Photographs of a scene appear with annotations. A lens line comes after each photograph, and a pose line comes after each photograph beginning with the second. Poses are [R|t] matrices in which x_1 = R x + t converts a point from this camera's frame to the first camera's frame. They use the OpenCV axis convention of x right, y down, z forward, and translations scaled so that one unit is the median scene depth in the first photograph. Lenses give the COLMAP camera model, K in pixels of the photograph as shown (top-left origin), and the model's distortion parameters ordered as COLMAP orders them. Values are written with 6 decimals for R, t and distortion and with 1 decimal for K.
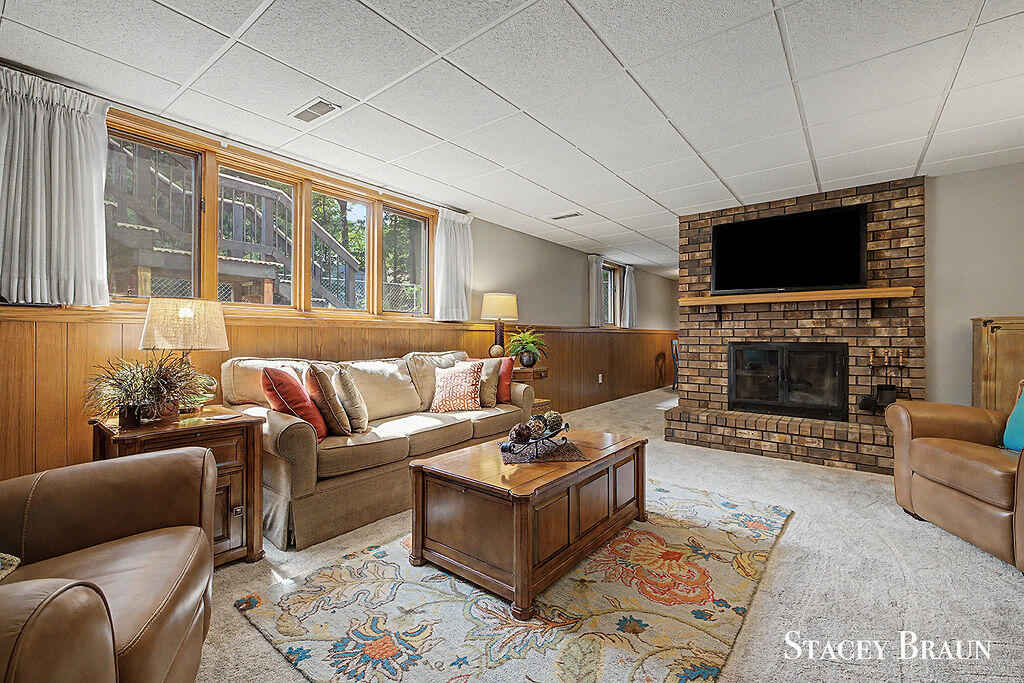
lens RADIAL K [[436.1, 0, 516.8], [0, 436.1, 335.7], [0, 0, 1]] dist [-0.001301, -0.000246]
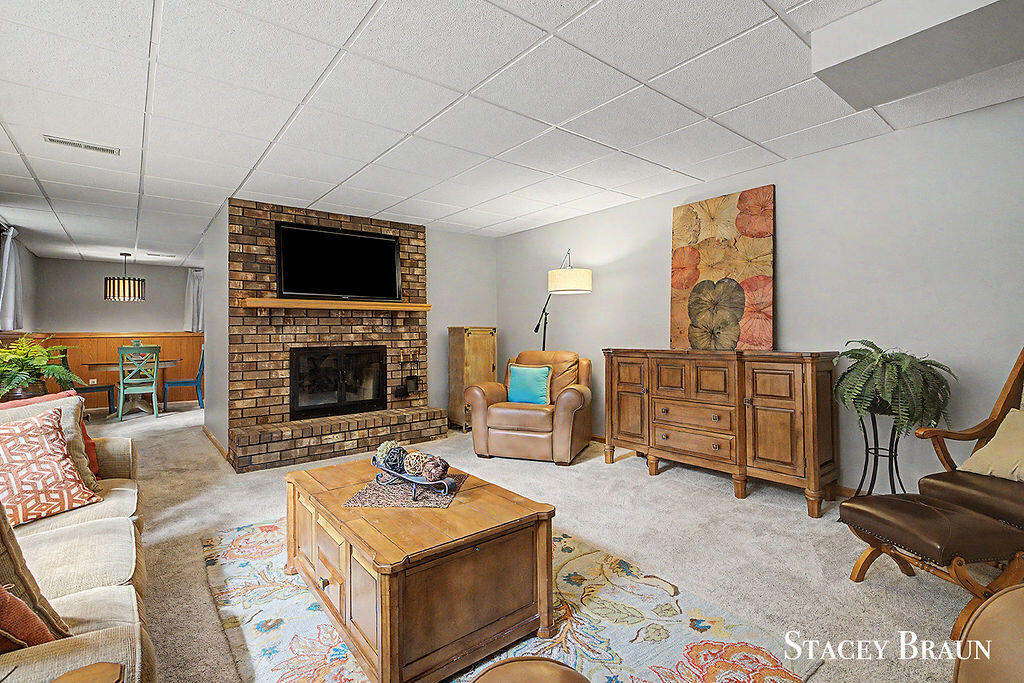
lens RADIAL K [[467.7, 0, 509.3], [0, 467.7, 325.3], [0, 0, 1]] dist [0.001627, 0.000077]
pose [[0.225764, 0.009797, 0.974133, -0.445134], [0.010551, 0.999866, -0.012501, -0.019500], [-0.974125, 0.013100, 0.225630, 0.354628]]
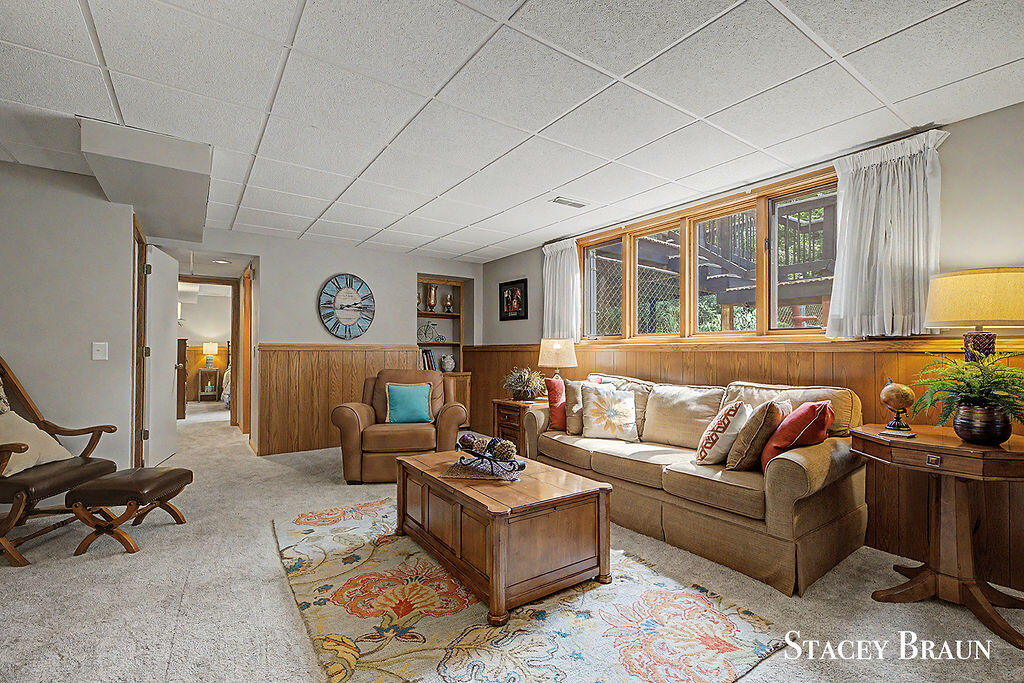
lens RADIAL K [[455.9, 0, 514.7], [0, 455.9, 354.9], [0, 0, 1]] dist [-0.001307, -0.000225]
pose [[-0.292041, 0.005004, -0.956393, 0.642394], [0.000126, 0.999987, 0.005193, -0.015074], [0.956406, 0.001396, -0.292038, 0.807216]]
